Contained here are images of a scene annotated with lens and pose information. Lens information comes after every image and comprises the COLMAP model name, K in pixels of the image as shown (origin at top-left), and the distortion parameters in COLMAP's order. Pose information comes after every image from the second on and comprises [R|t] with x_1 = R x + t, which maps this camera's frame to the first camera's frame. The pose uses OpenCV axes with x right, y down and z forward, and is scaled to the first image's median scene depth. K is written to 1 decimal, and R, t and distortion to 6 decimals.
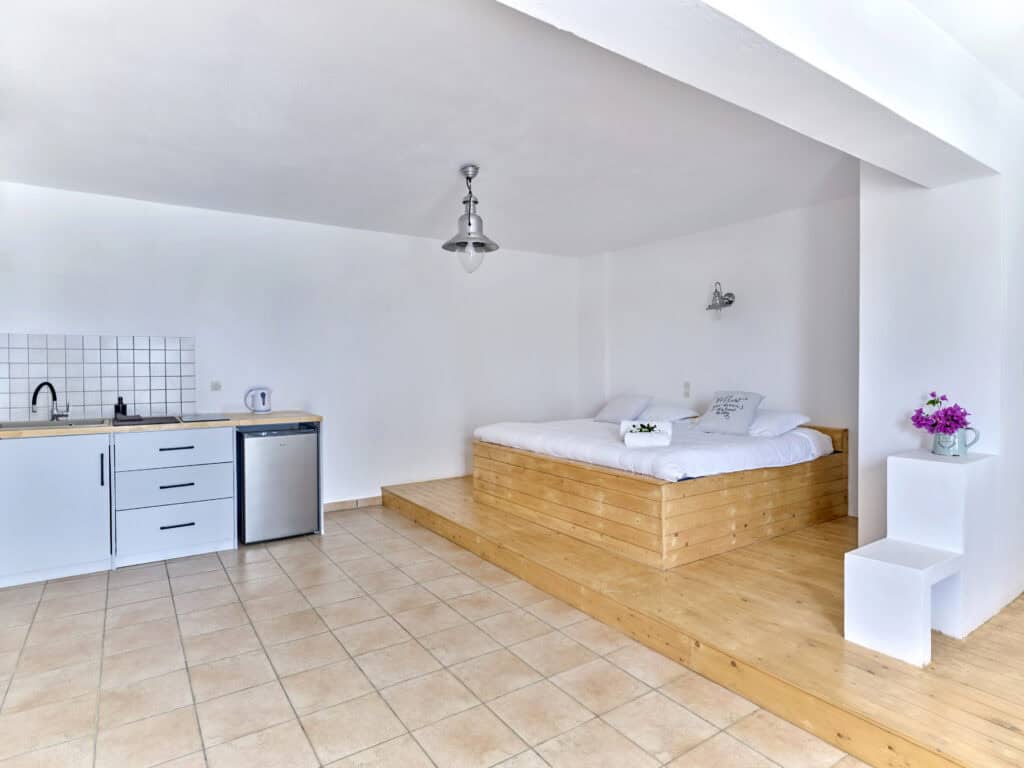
lens RADIAL K [[572.7, 0, 512.0], [0, 572.7, 384.0], [0, 0, 1]] dist [0.000071, 0.000162]
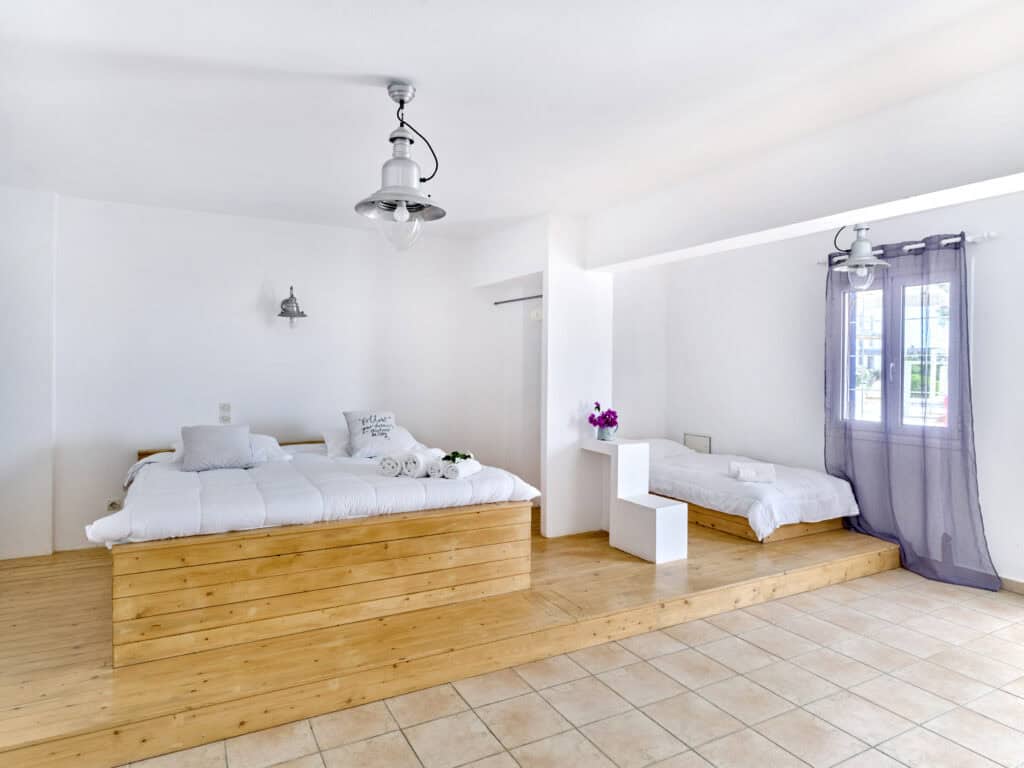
lens RADIAL K [[608.4, 0, 514.5], [0, 608.4, 372.5], [0, 0, 1]] dist [0.001642, -0.000618]
pose [[0.102106, -0.005926, 0.994756, -0.732394], [0.021206, 0.999768, 0.003779, -0.060997], [-0.994547, 0.020709, 0.102208, 0.798652]]
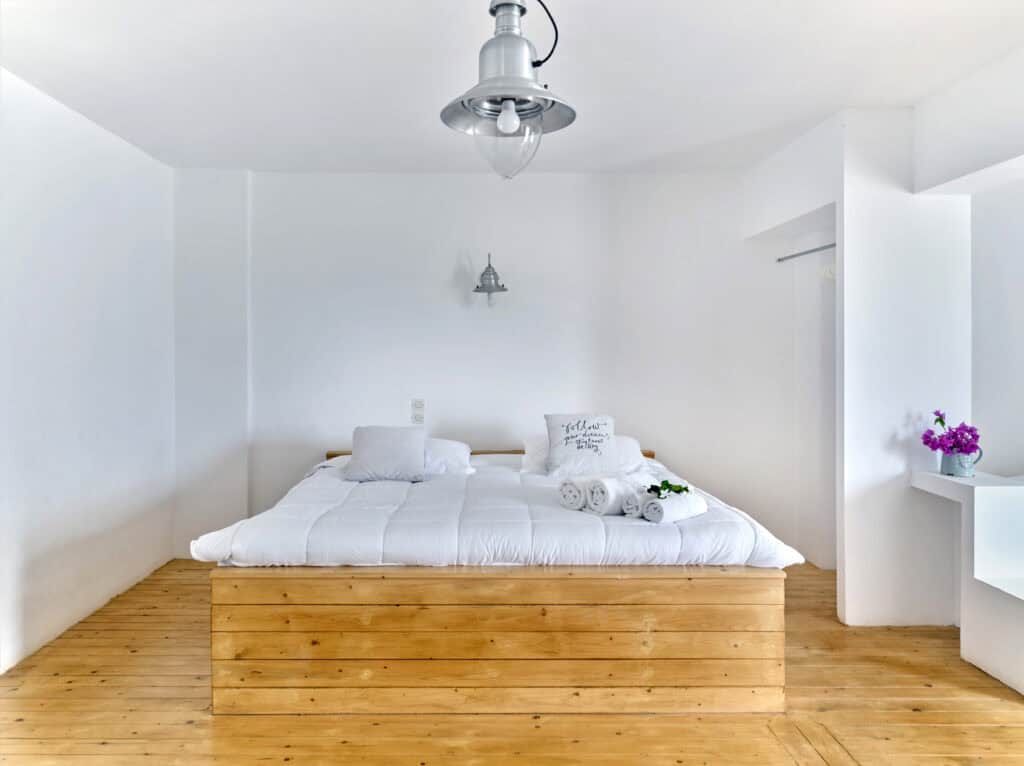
lens RADIAL K [[745.7, 0, 495.6], [0, 745.7, 353.1], [0, 0, 1]] dist [-0.000221, -0.001297]
pose [[0.554085, 0.004733, 0.832446, -0.534828], [0.022020, 0.999551, -0.020339, -0.056094], [-0.832169, 0.029600, 0.553732, 0.700465]]
